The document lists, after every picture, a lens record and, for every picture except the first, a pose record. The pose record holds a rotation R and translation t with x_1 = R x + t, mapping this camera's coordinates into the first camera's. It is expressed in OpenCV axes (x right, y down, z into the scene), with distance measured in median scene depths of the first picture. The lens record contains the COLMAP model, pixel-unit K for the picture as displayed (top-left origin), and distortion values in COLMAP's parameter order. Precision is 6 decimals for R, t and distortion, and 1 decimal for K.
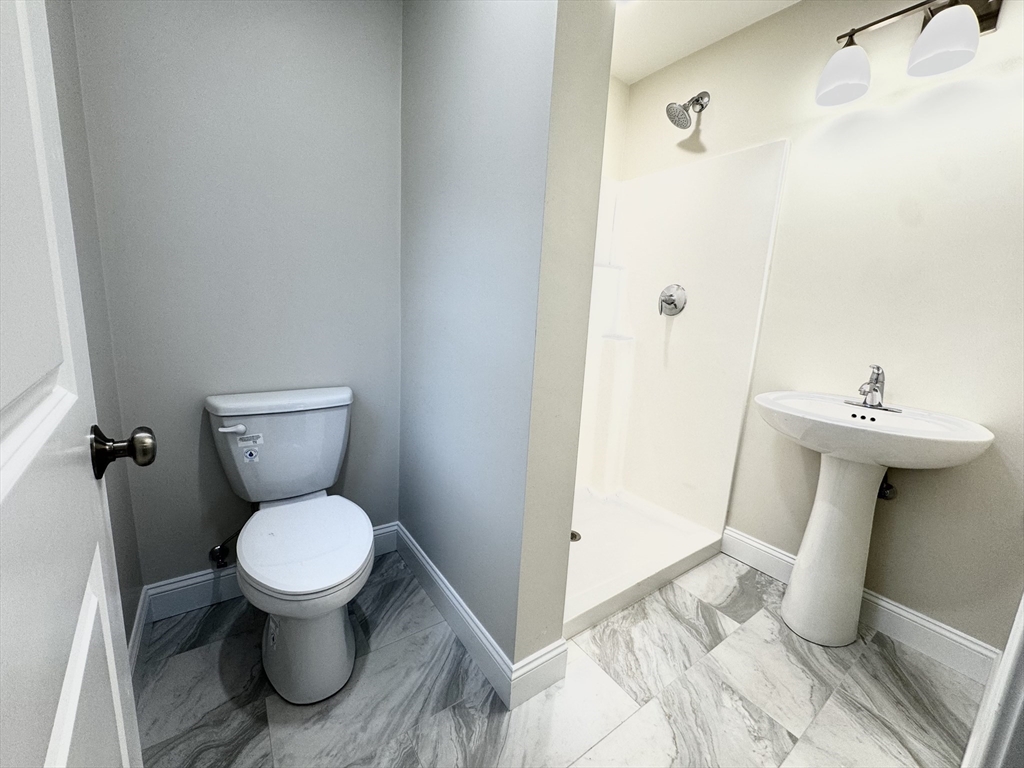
lens RADIAL K [[414.1, 0, 513.7], [0, 414.1, 385.9], [0, 0, 1]] dist [-0.007913, 0.000890]
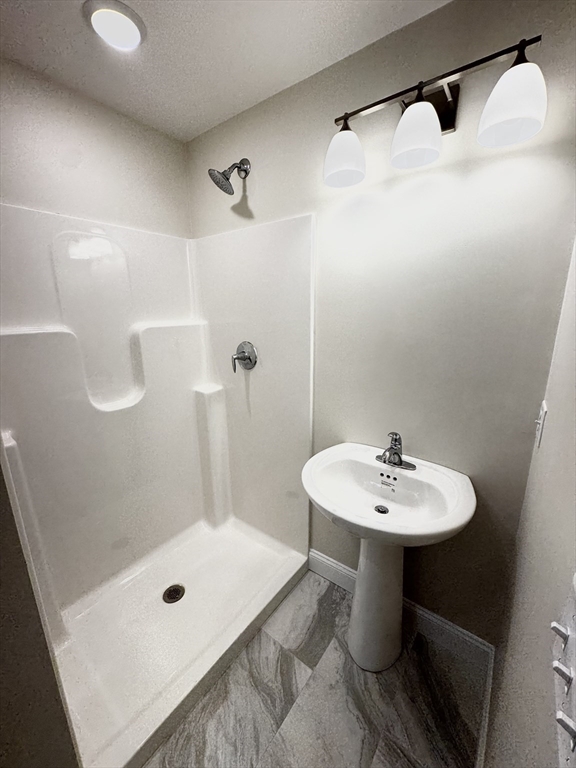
lens RADIAL K [[310.6, 0, 288.2], [0, 310.6, 383.2], [0, 0, 1]] dist [-0.007913, 0.000890]
pose [[0.954929, -0.134695, 0.264516, 0.354091], [0.116644, 0.989710, 0.082880, -0.255228], [-0.272958, -0.048290, 0.960813, 0.239973]]
